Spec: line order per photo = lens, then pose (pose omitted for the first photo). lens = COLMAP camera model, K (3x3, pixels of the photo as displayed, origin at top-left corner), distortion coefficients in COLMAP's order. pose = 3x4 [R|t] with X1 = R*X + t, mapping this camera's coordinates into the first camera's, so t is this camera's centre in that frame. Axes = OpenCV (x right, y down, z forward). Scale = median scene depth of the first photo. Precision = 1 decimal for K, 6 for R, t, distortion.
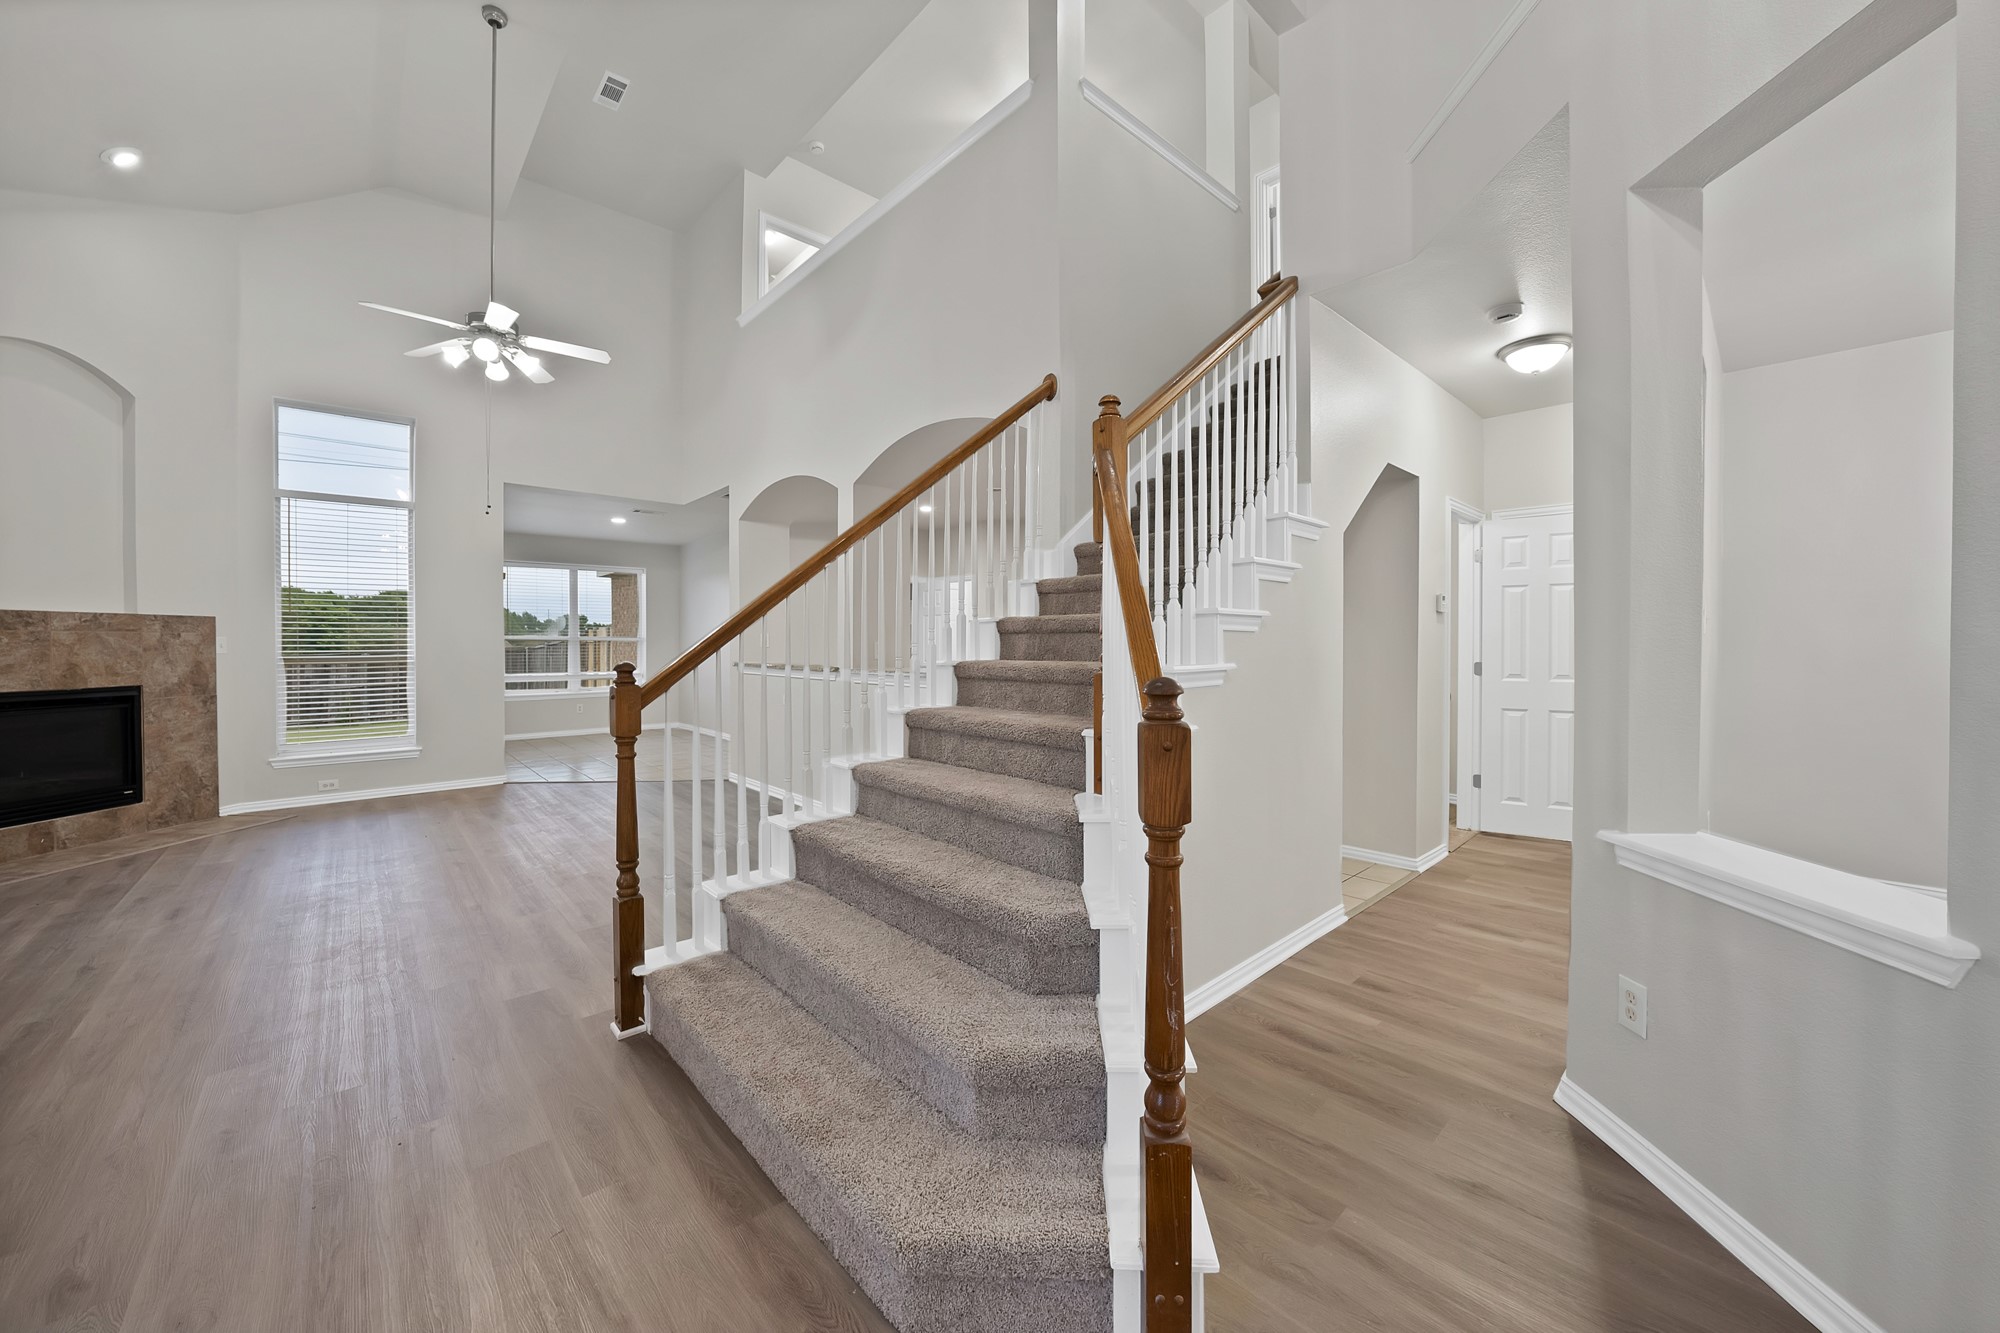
lens RADIAL K [[716.3, 0, 1003.4], [0, 716.3, 647.0], [0, 0, 1]] dist [-0.025823, 0.004527]
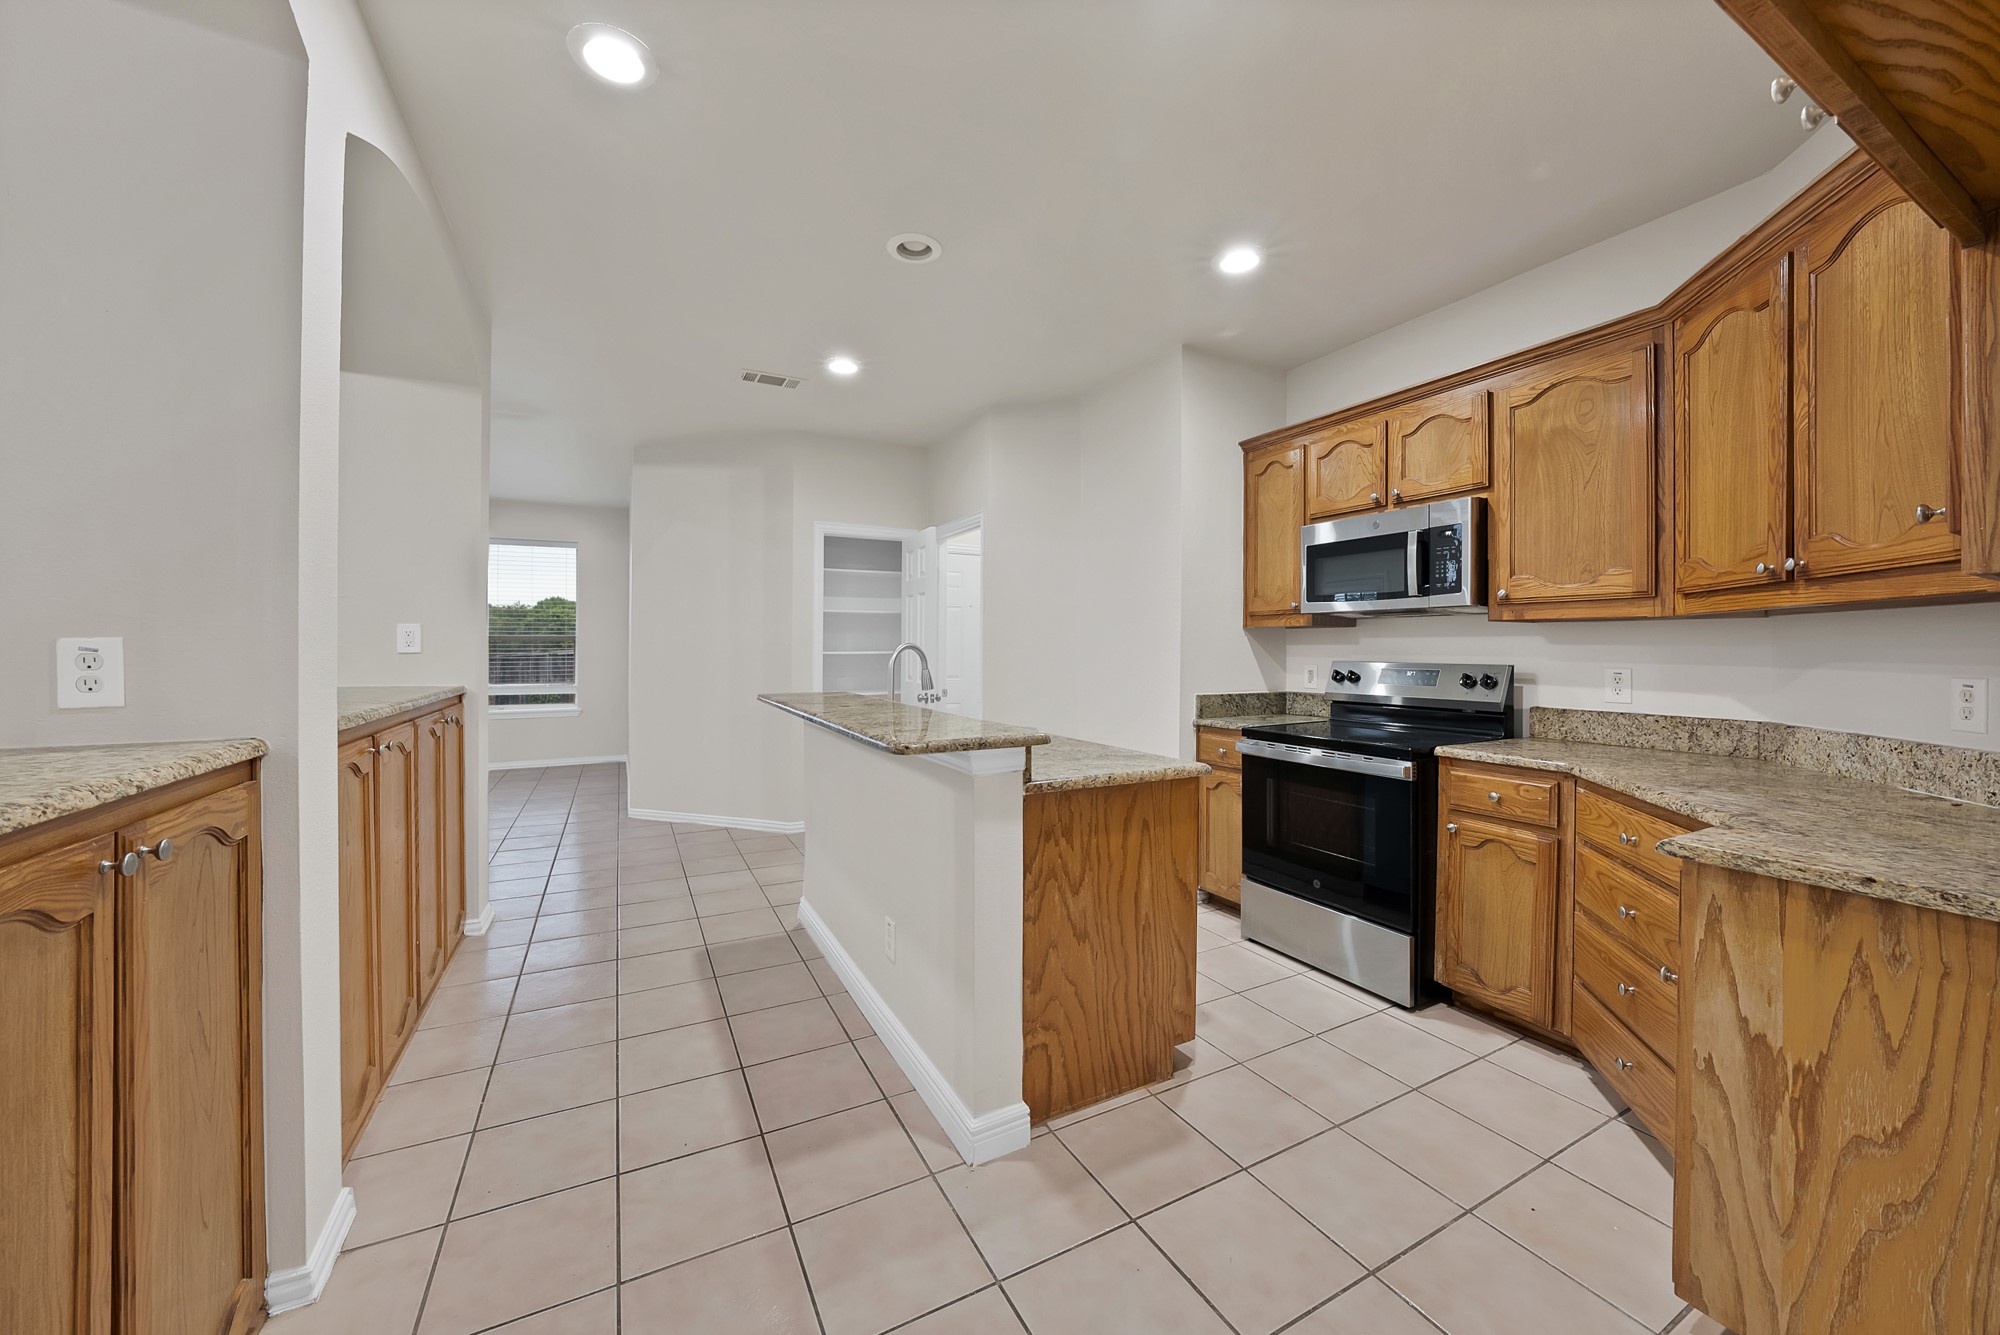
lens RADIAL K [[716.3, 0, 999.2], [0, 716.3, 648.3], [0, 0, 1]] dist [-0.025823, 0.004527]
pose [[0.964269, 0.005777, -0.264862, 0.216911], [-0.006486, 0.999977, -0.001802, -0.006774], [0.264845, 0.003456, 0.964285, 1.014468]]
